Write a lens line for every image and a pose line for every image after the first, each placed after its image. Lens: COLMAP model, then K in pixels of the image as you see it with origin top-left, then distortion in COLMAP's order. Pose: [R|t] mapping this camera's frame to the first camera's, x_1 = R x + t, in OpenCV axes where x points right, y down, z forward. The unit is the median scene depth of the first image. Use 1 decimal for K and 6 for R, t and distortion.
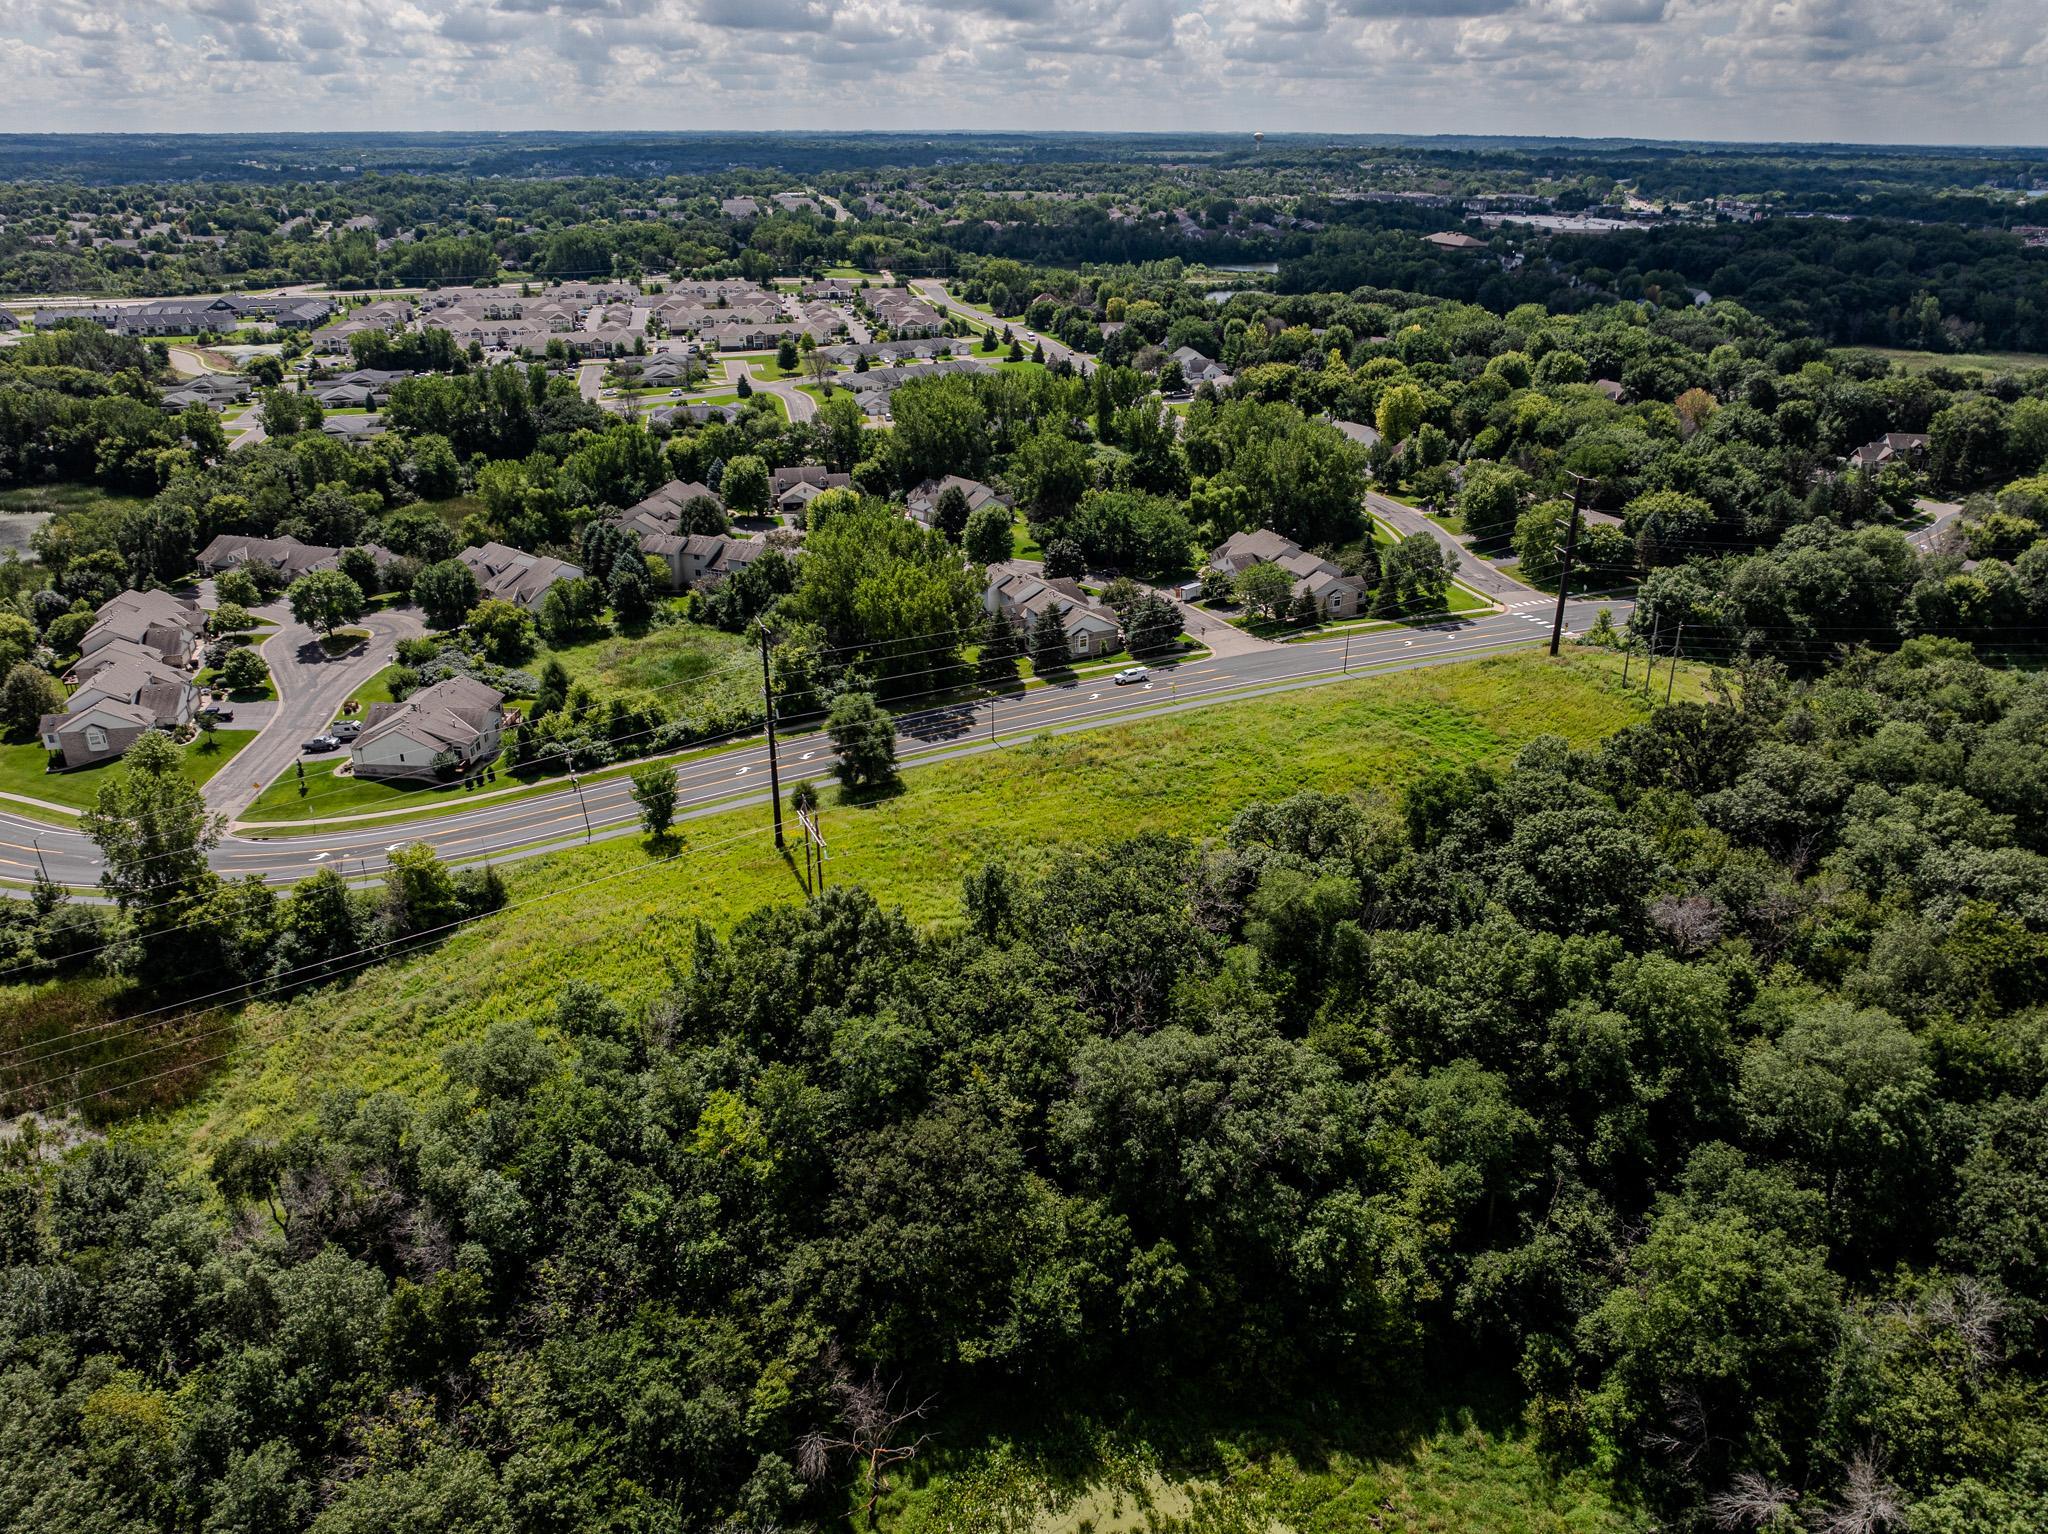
lens RADIAL K [[1434.8, 0, 1028.4], [0, 1434.8, 760.5], [0, 0, 1]] dist [-0.038437, 0.003006]
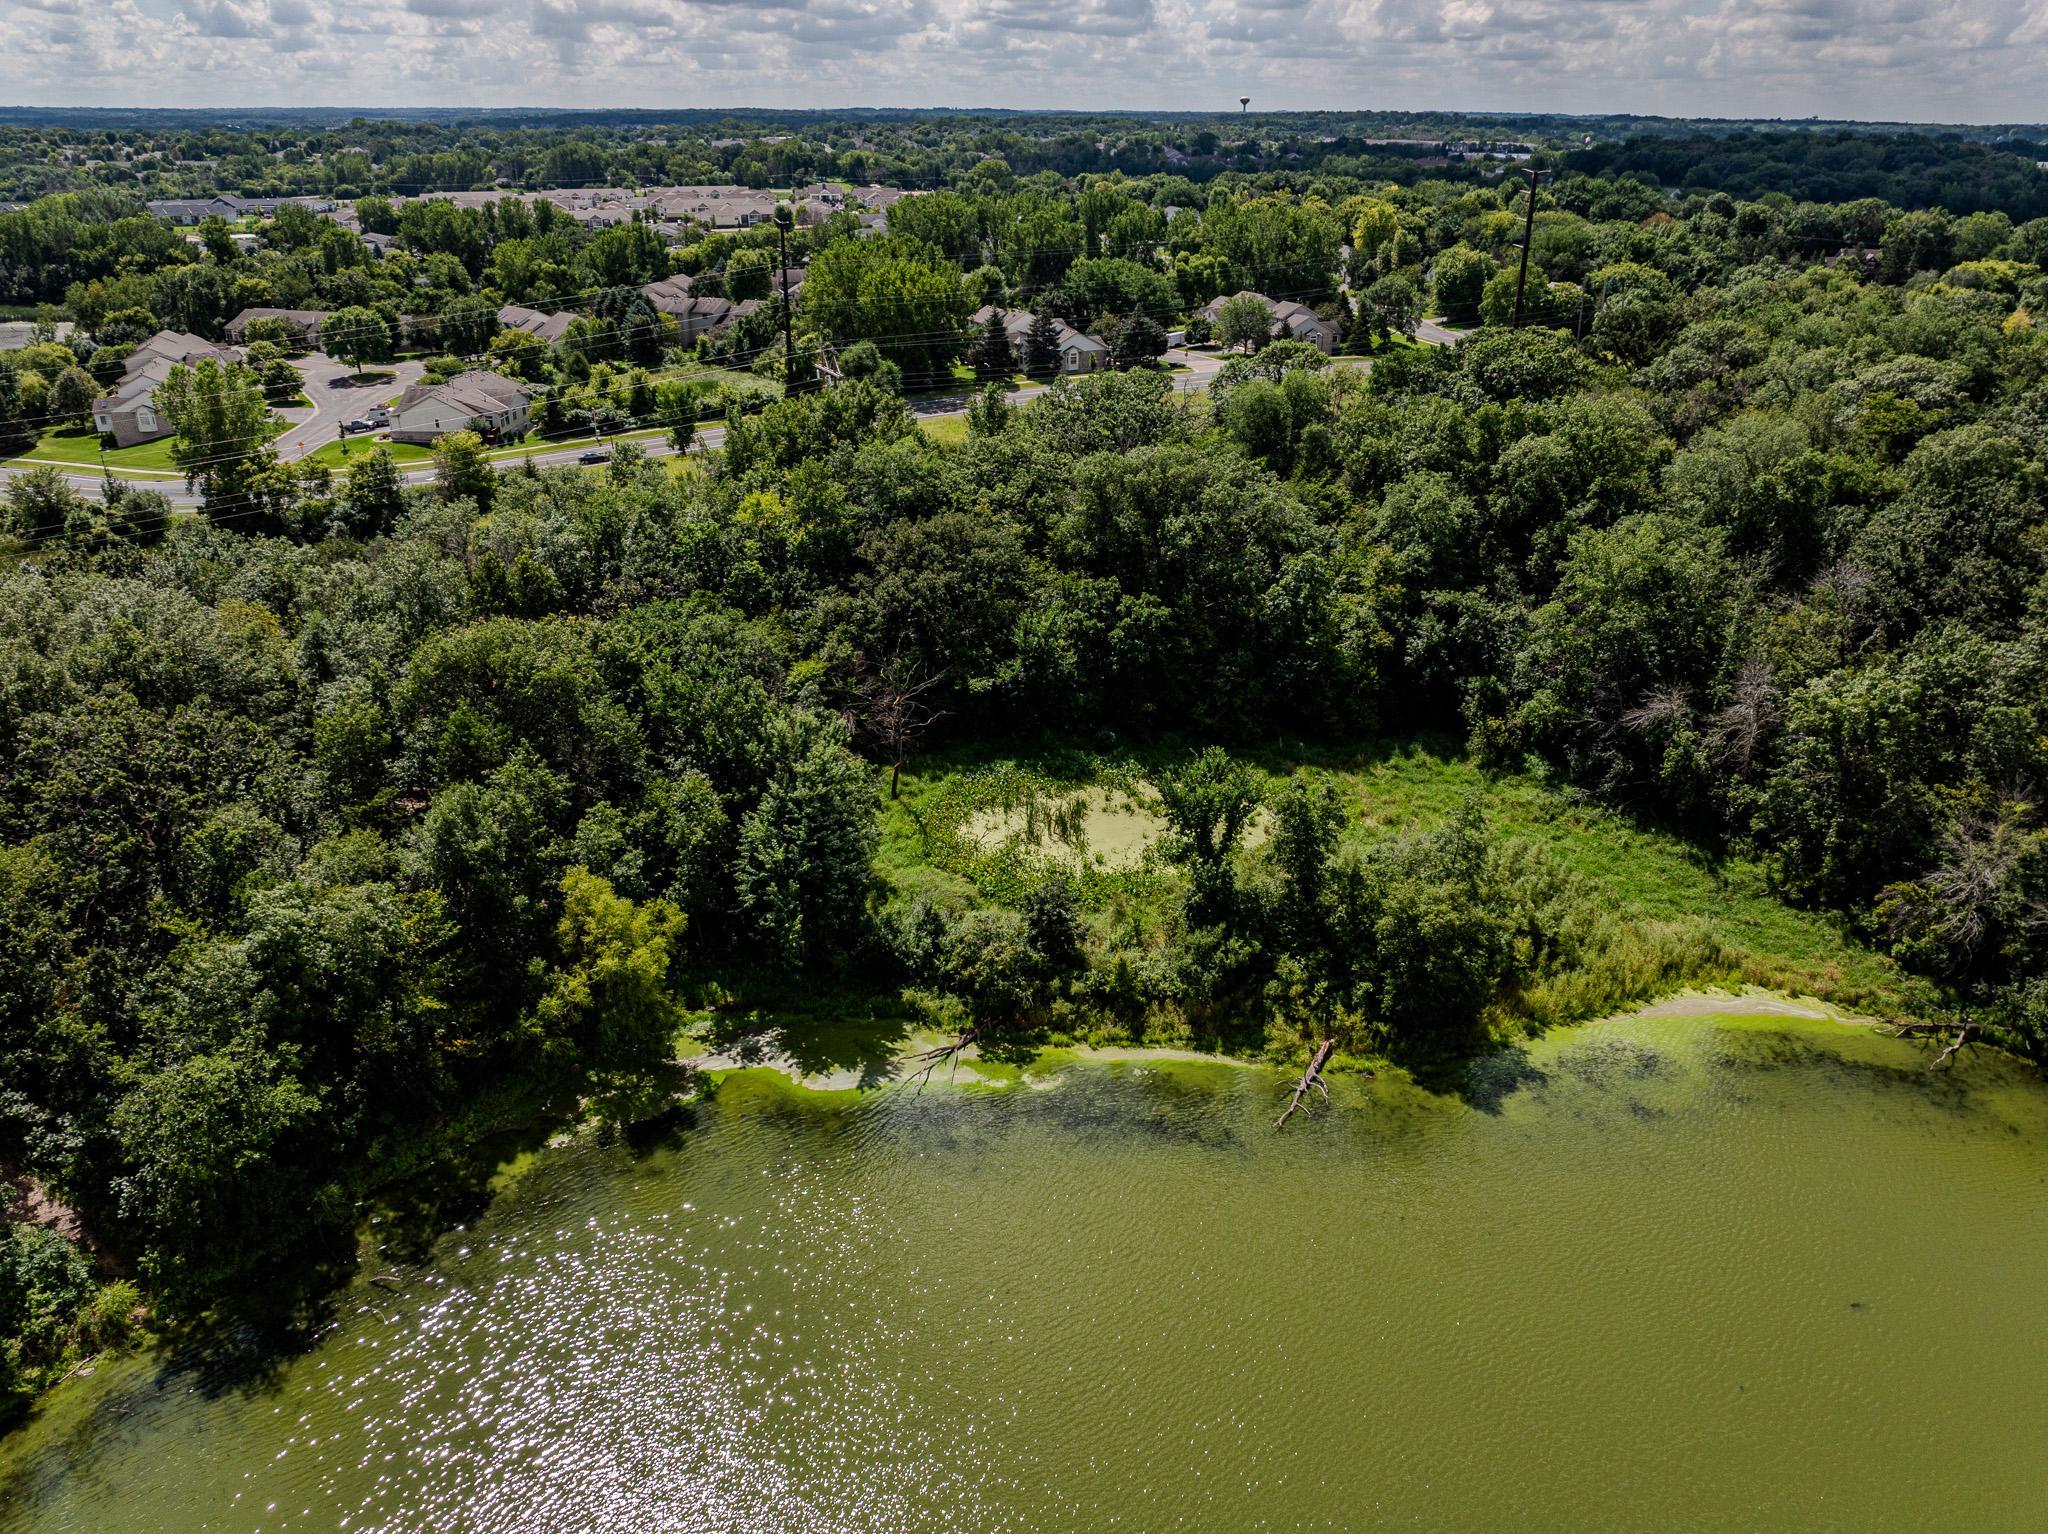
lens RADIAL K [[1434.8, 0, 1030.7], [0, 1434.8, 766.8], [0, 0, 1]] dist [-0.038437, 0.003006]
pose [[0.999944, -0.004229, 0.009748, -0.003881], [0.004097, 0.999899, 0.013600, 0.159653], [-0.009804, -0.013559, 0.999860, -0.049000]]
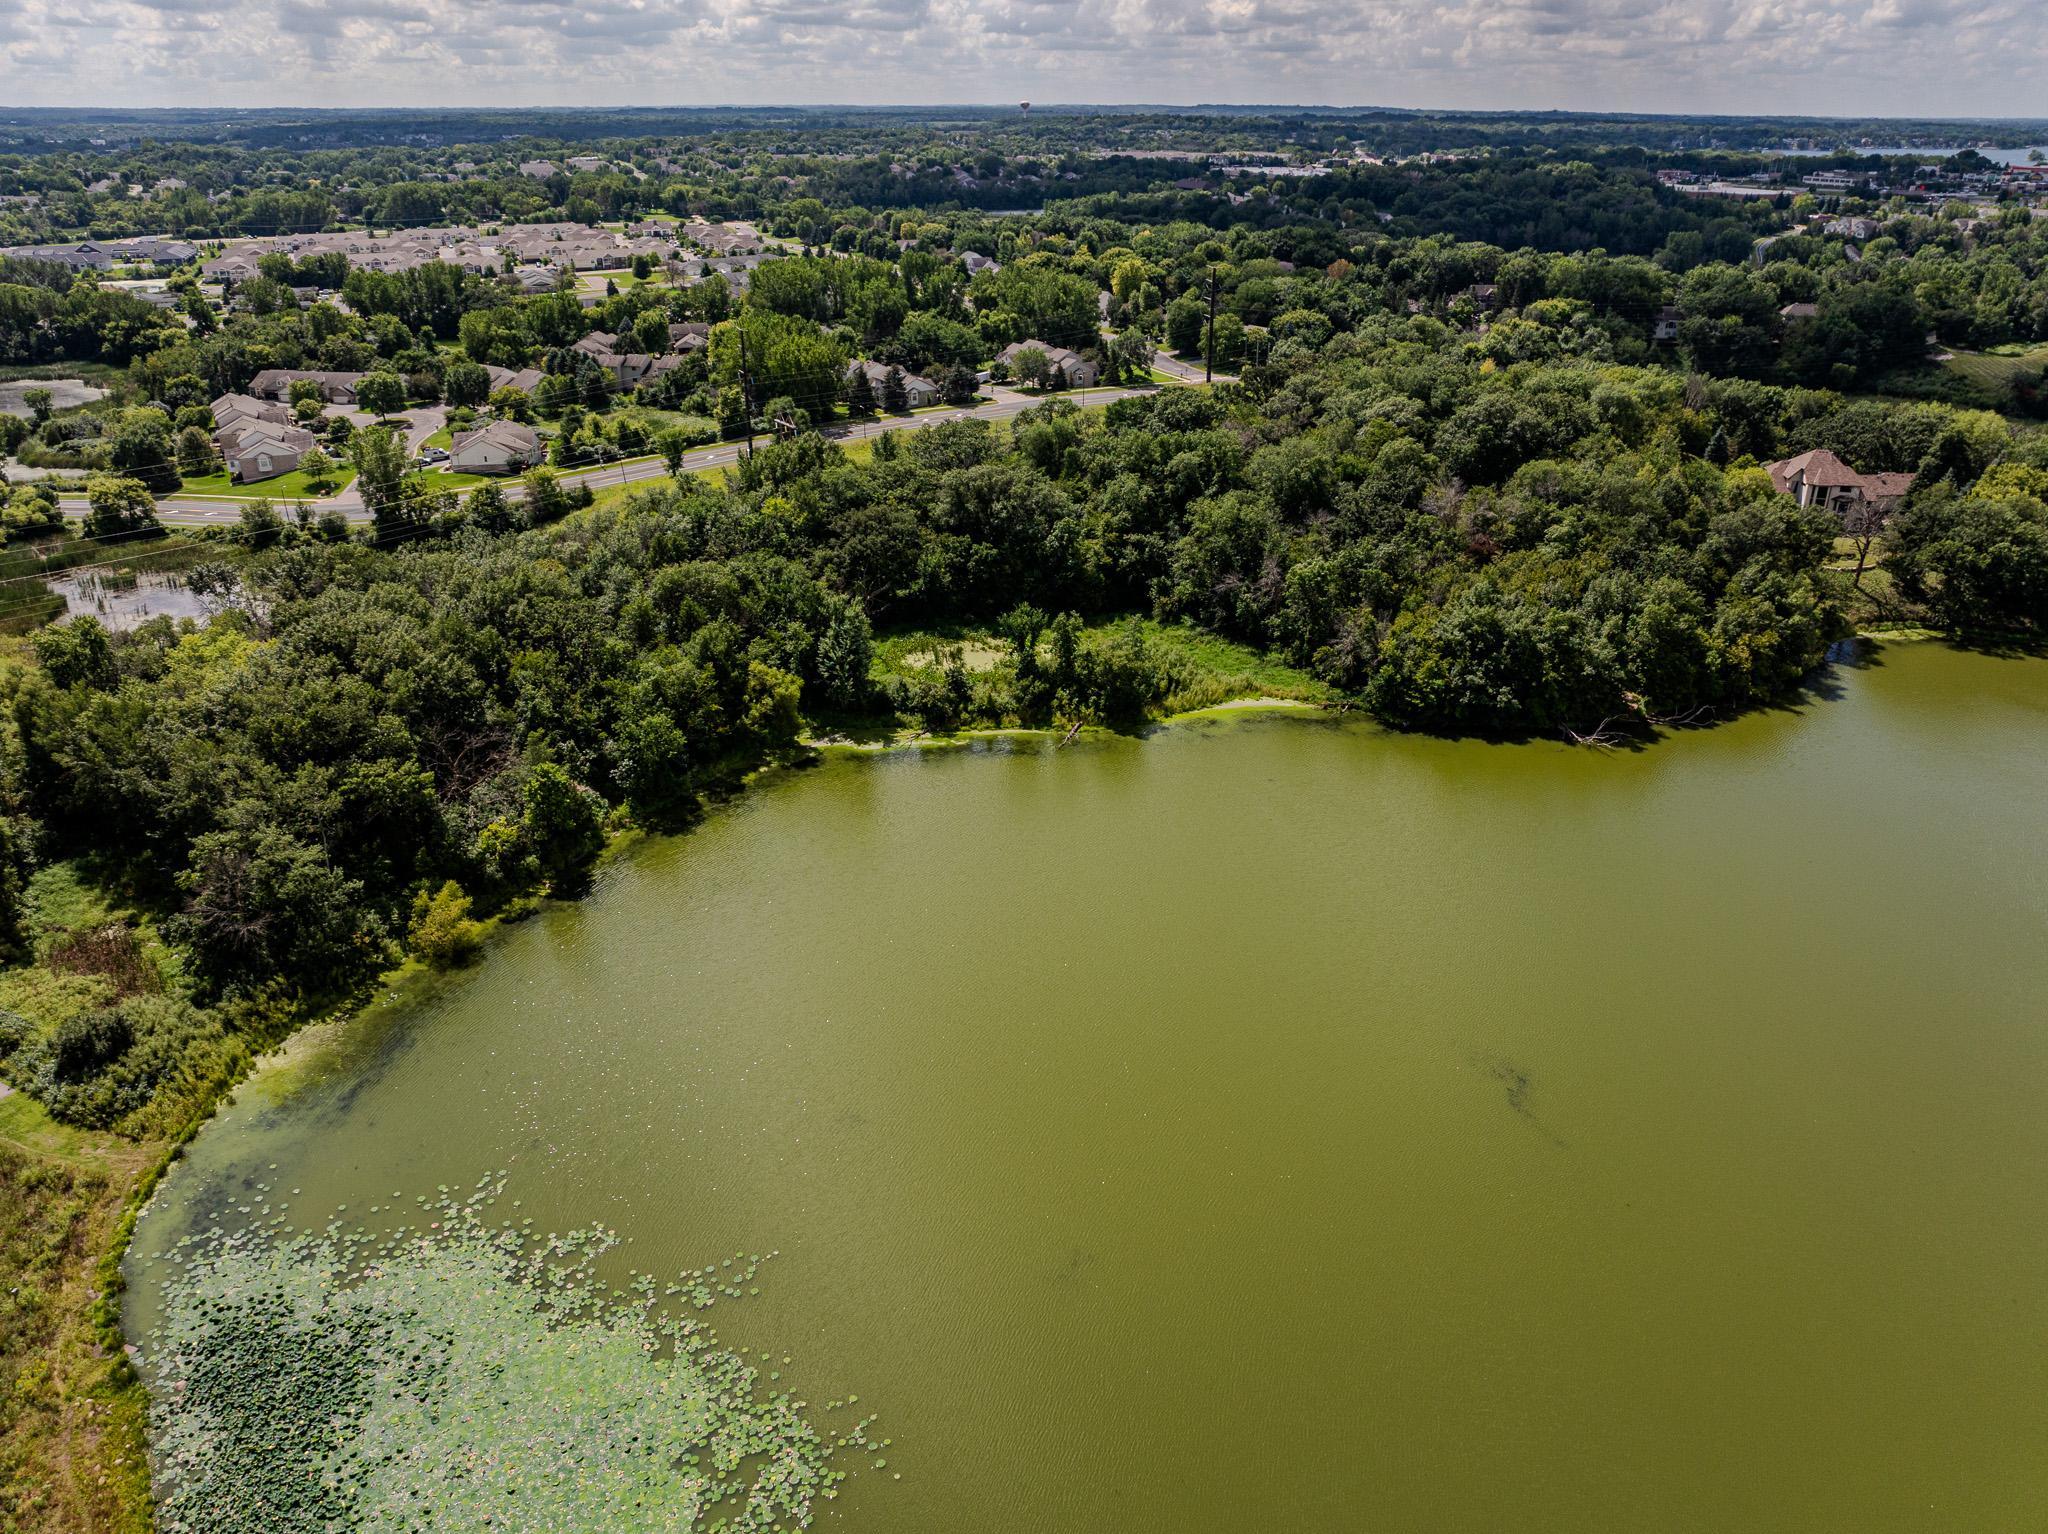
lens RADIAL K [[1434.8, 0, 1039.2], [0, 1434.8, 769.5], [0, 0, 1]] dist [-0.038437, 0.003006]
pose [[0.988023, -0.066272, 0.139350, -0.053785], [0.063400, 0.997676, 0.024953, 0.220719], [-0.140680, -0.015819, 0.989929, -0.414346]]
